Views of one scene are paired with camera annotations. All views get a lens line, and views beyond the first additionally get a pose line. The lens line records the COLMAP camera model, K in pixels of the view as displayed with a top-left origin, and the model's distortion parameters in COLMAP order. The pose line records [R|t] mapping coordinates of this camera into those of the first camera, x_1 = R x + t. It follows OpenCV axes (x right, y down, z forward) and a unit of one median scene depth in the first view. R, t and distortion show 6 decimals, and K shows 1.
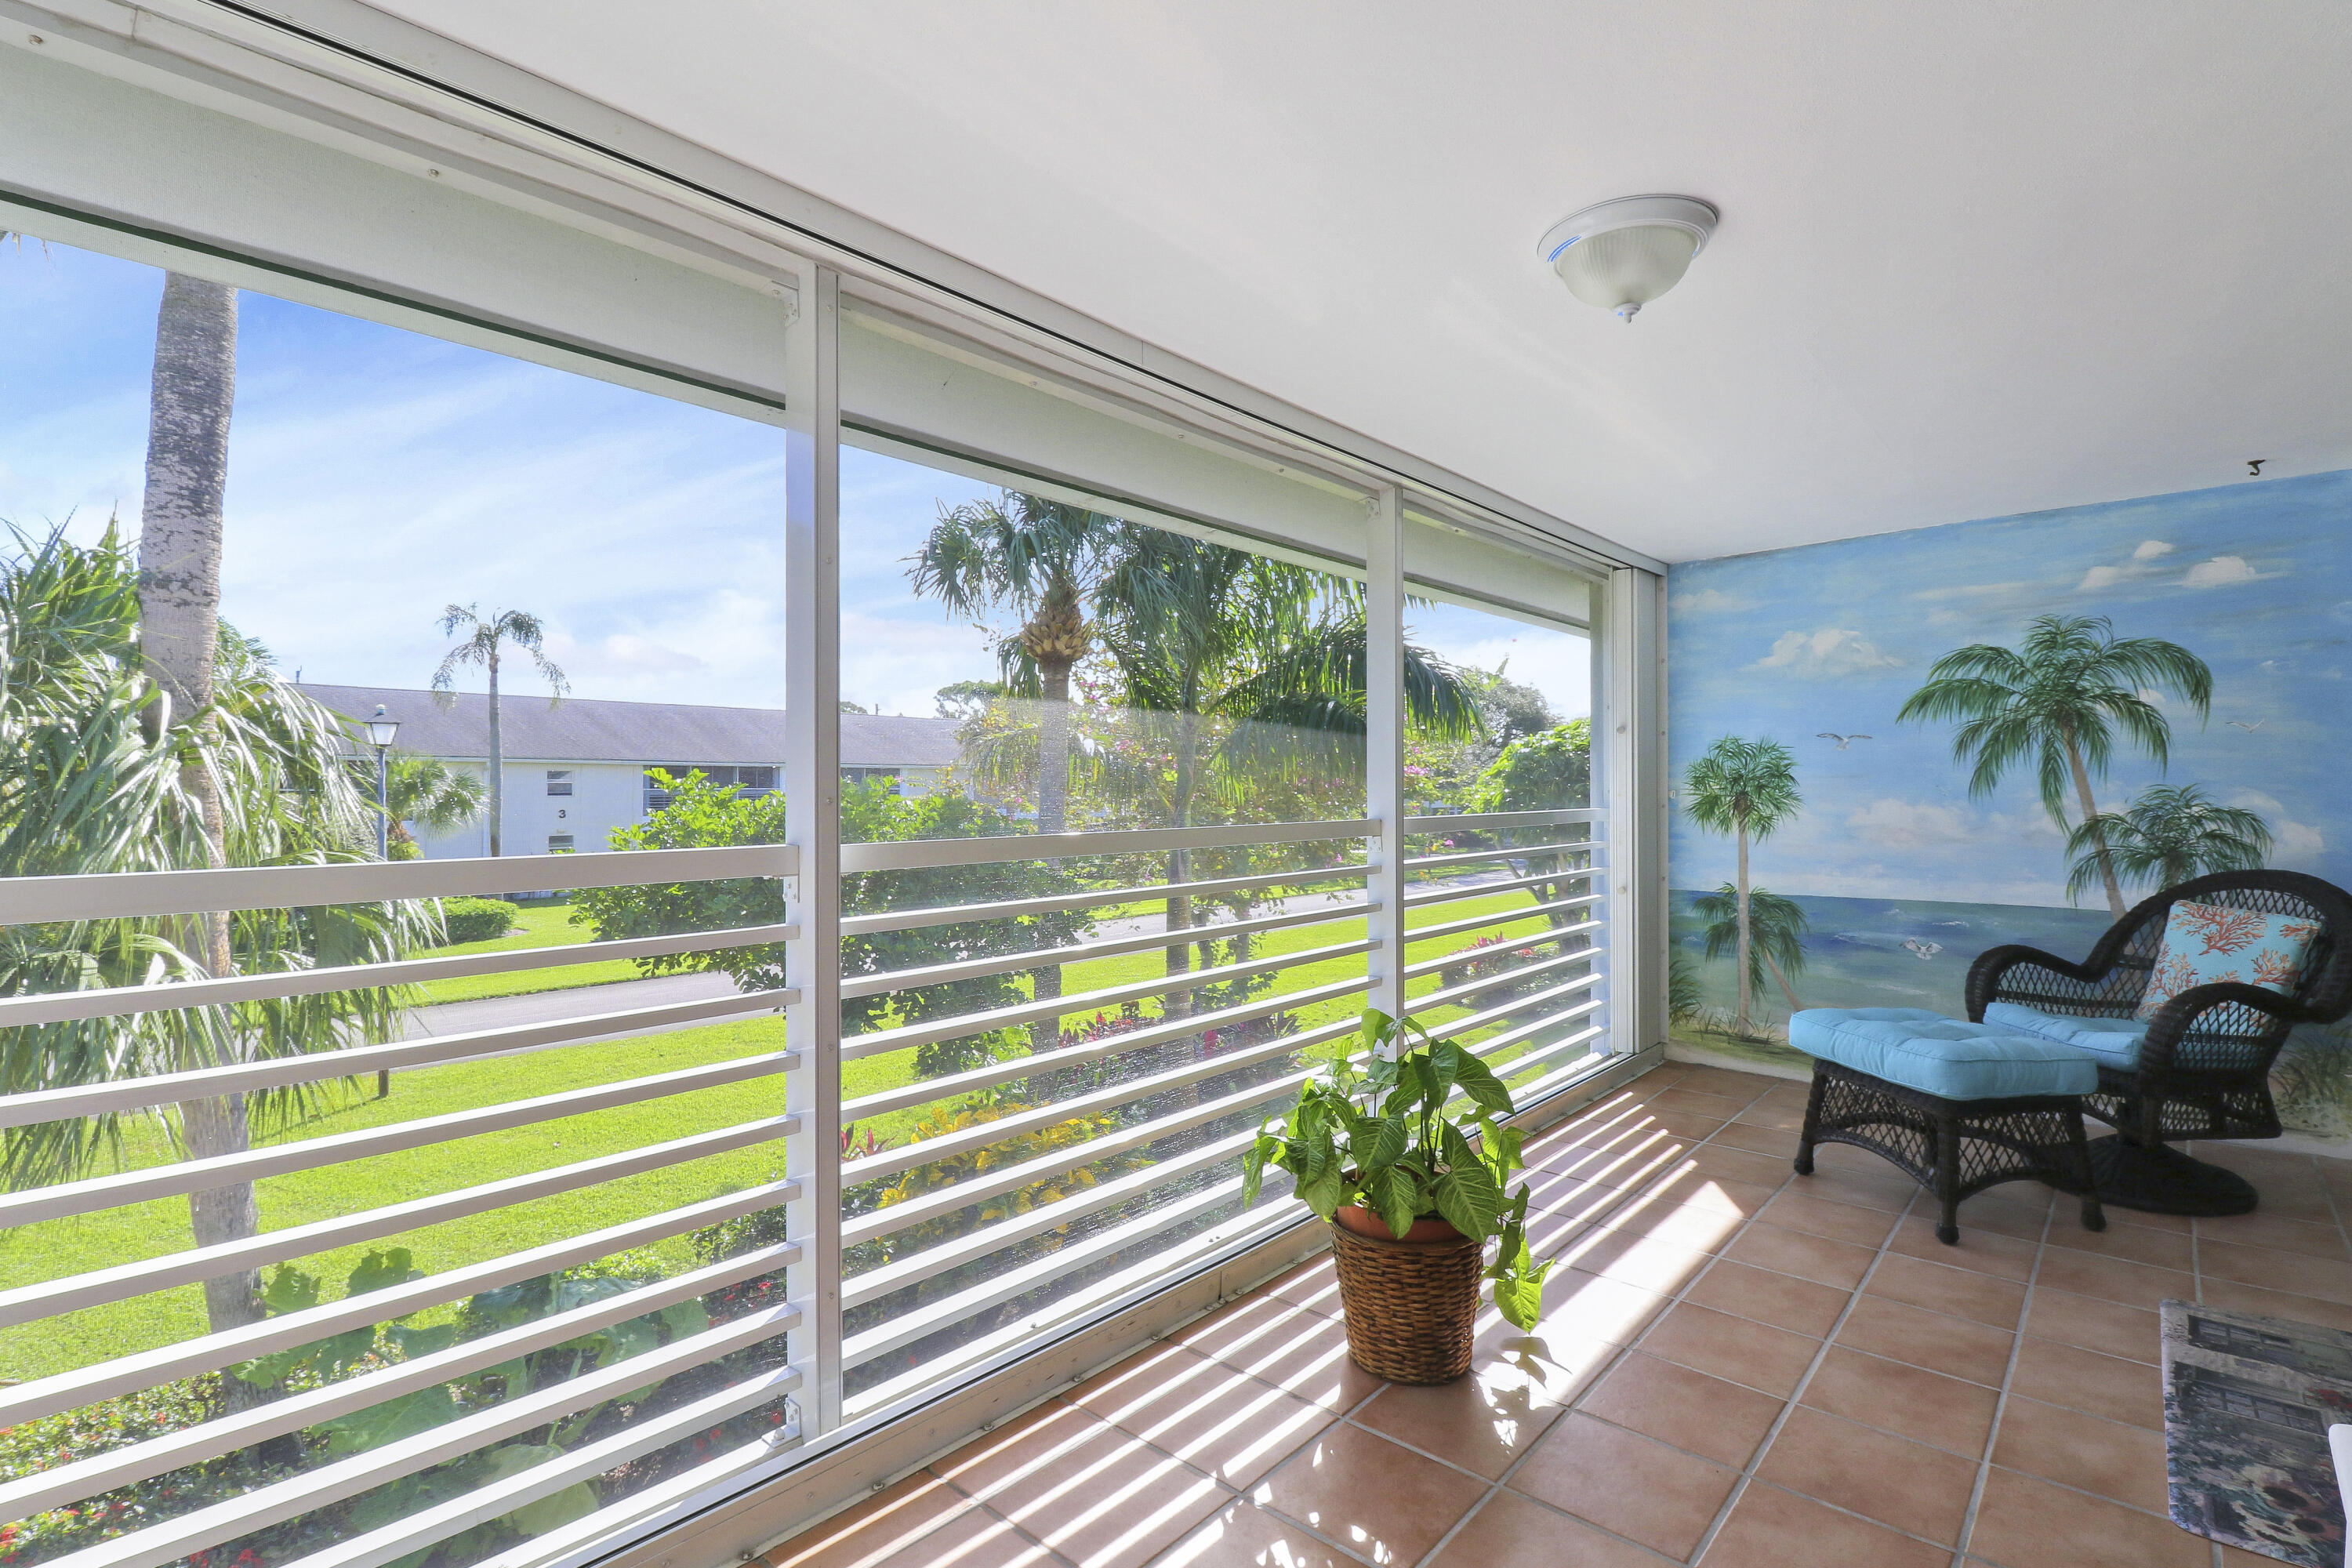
lens RADIAL K [[1136.7, 0, 1169.8], [0, 1136.7, 775.9], [0, 0, 1]] dist [-0.015207, -0.000196]
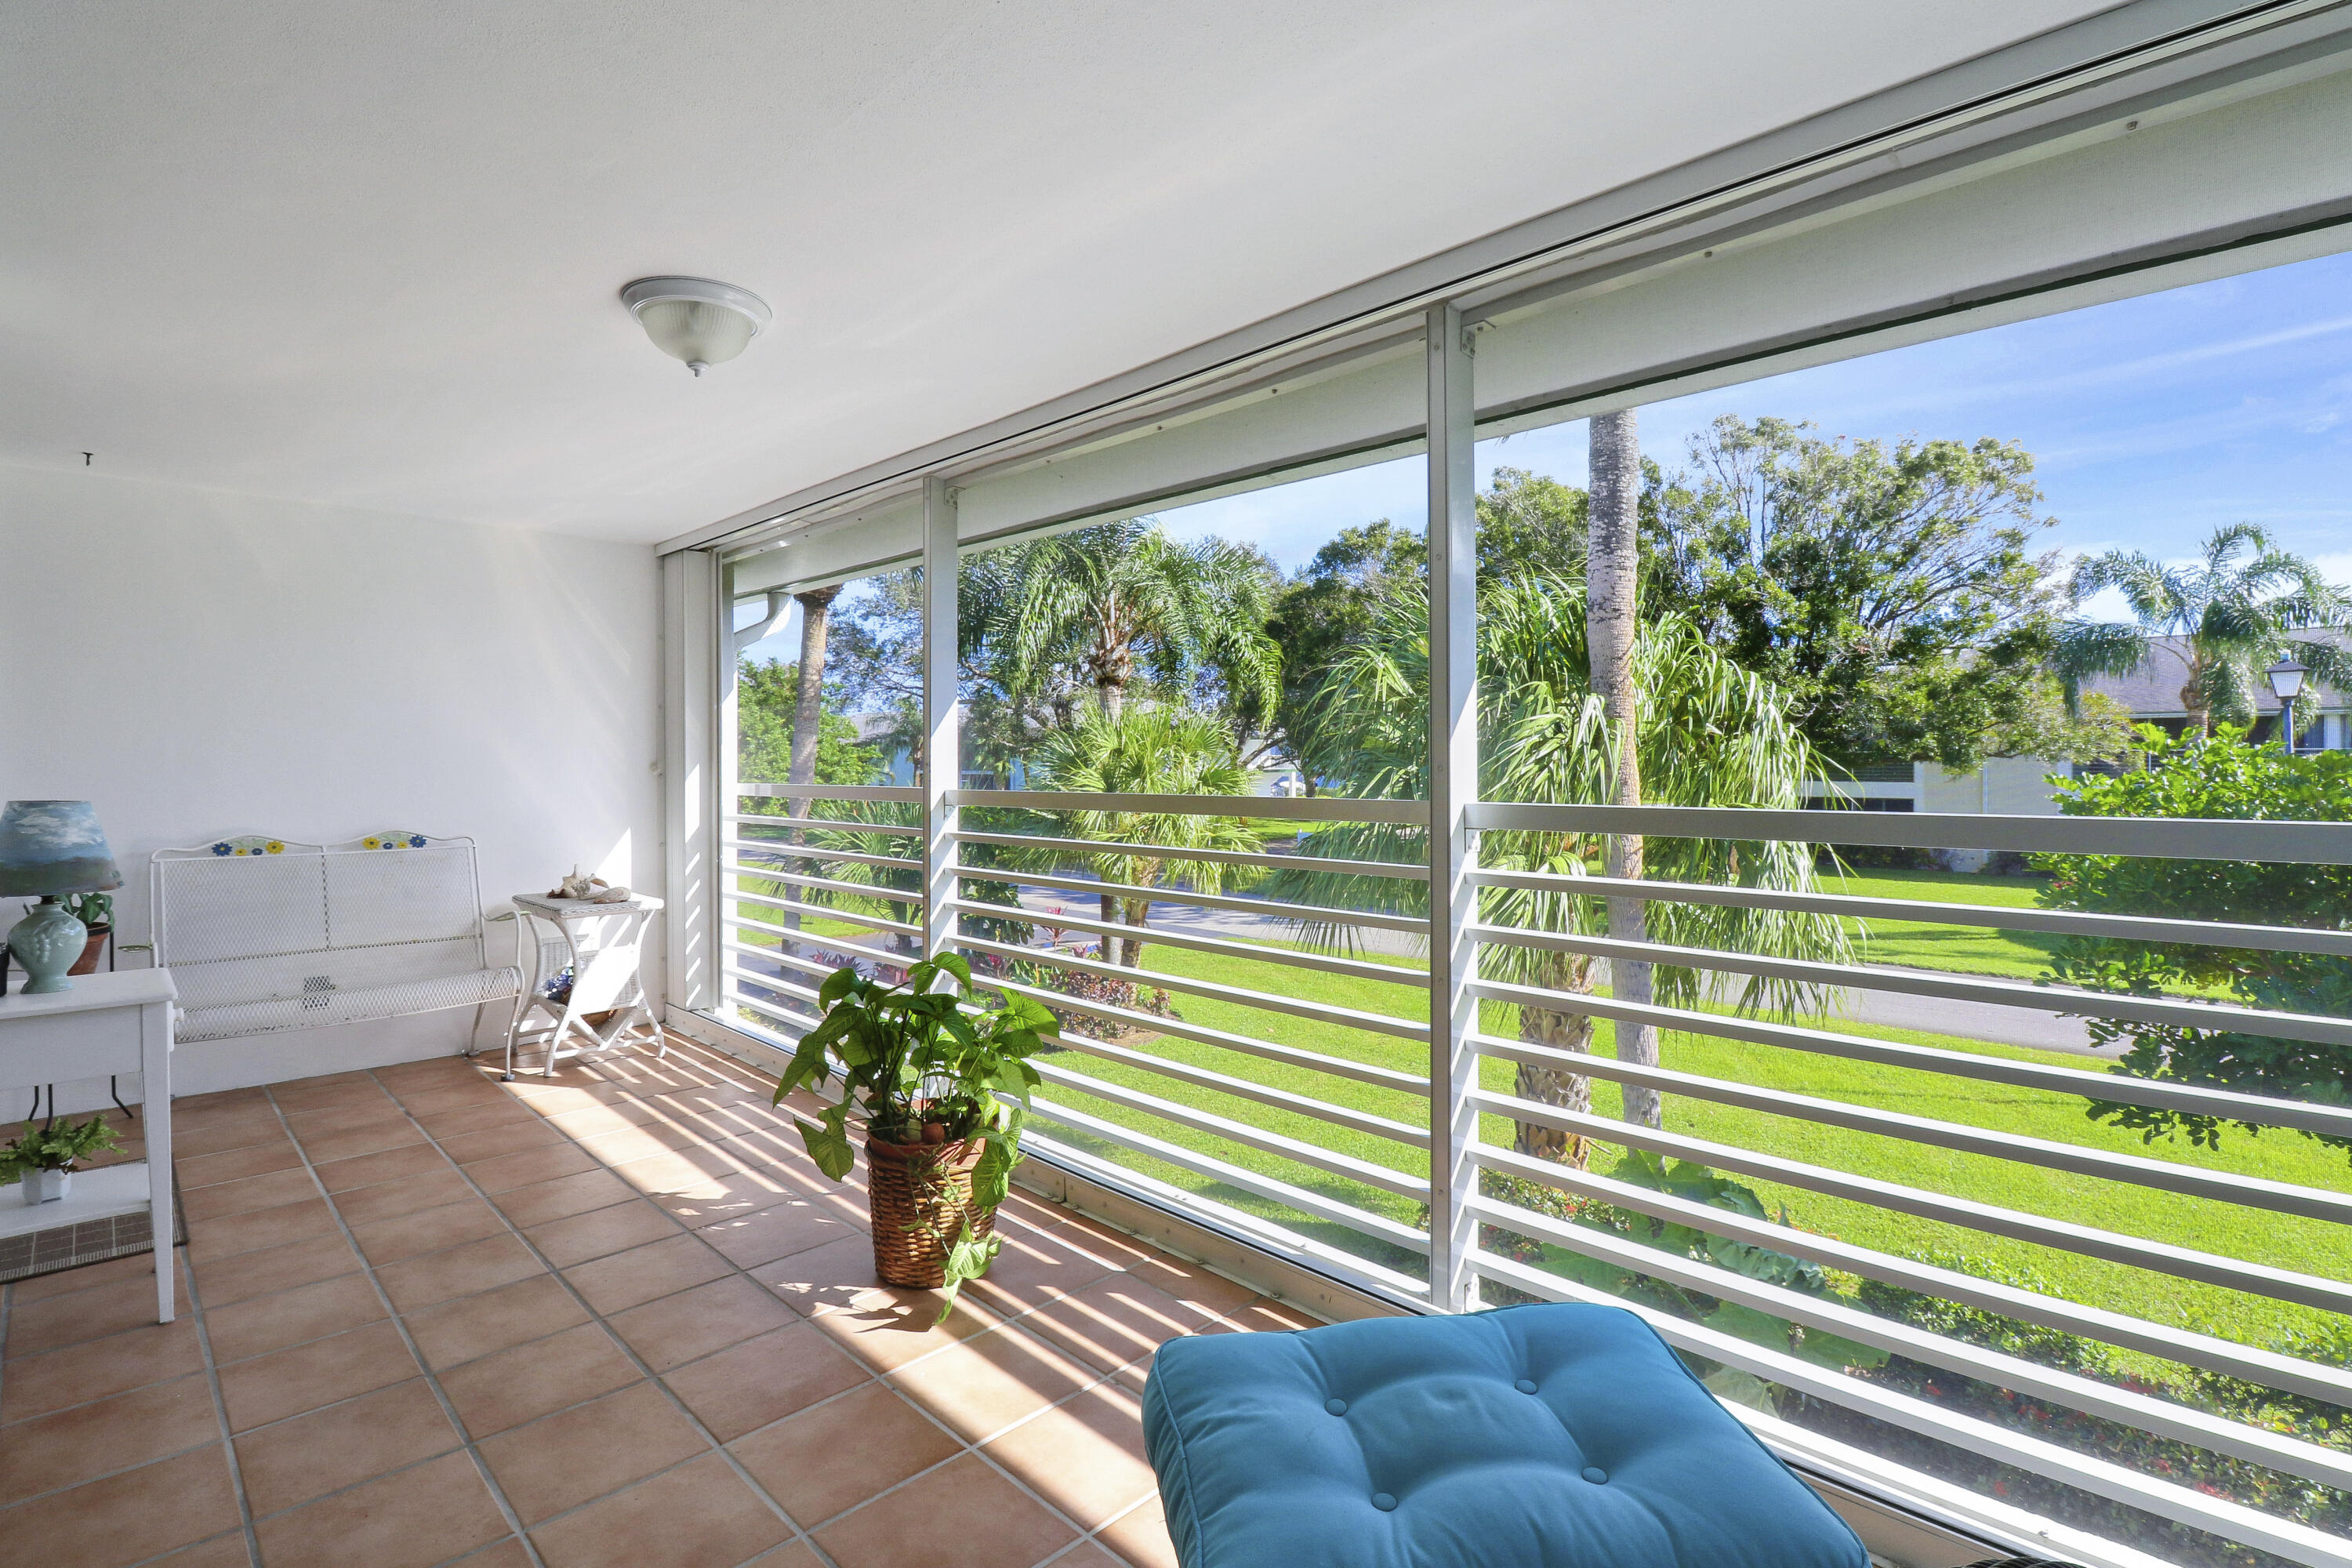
lens RADIAL K [[1136.7, 0, 1163.3], [0, 1136.7, 741.7], [0, 0, 1]] dist [-0.015207, -0.000196]
pose [[-0.064125, -0.001162, -0.997941, 1.364926], [-0.000957, 0.999999, -0.001102, -0.002581], [0.997941, 0.000885, -0.064126, 1.352249]]
